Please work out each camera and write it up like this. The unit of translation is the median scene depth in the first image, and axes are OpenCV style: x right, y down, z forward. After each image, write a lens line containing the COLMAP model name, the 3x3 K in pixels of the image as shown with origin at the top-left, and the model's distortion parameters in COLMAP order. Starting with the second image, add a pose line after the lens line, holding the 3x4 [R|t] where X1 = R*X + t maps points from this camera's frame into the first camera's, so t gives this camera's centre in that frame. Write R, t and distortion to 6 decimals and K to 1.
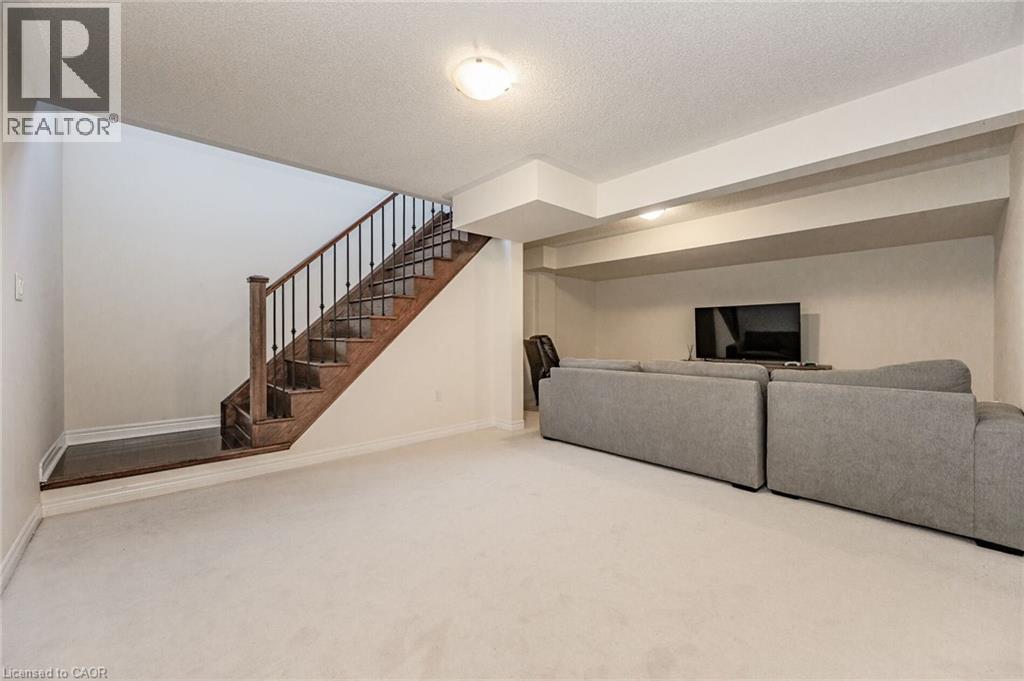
lens RADIAL K [[404.2, 0, 508.9], [0, 404.2, 335.1], [0, 0, 1]] dist [-0.003676, -0.000153]
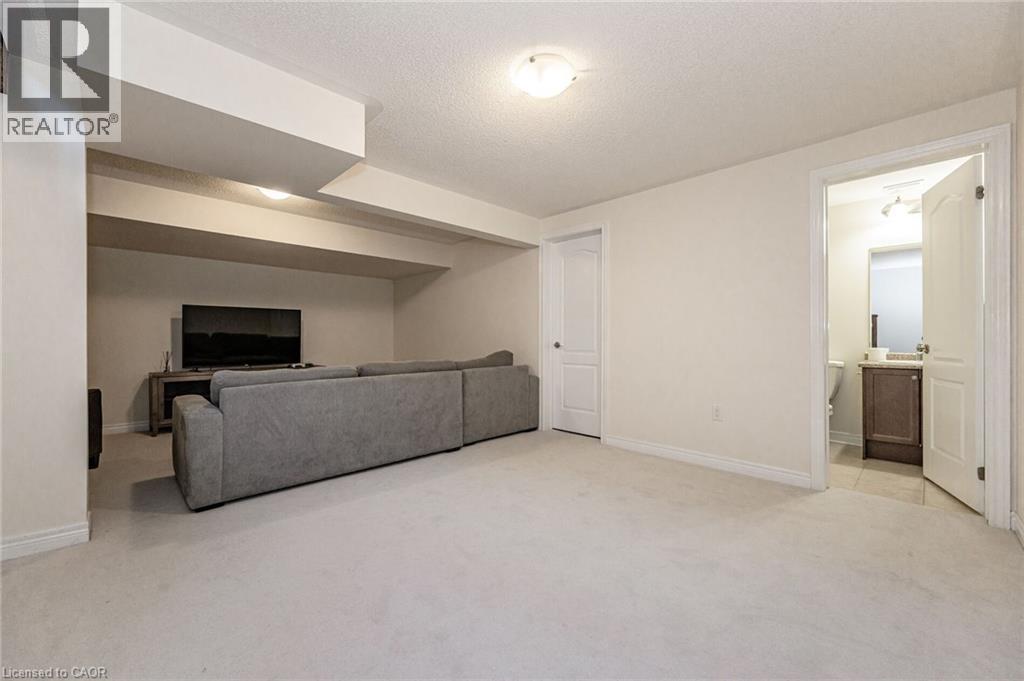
lens RADIAL K [[404.2, 0, 513.0], [0, 404.2, 342.8], [0, 0, 1]] dist [-0.003676, -0.000153]
pose [[-0.037984, -0.003866, 0.999271, -0.509515], [0.000383, 0.999992, 0.003884, 0.007612], [-0.999278, 0.000530, -0.037983, 0.551861]]
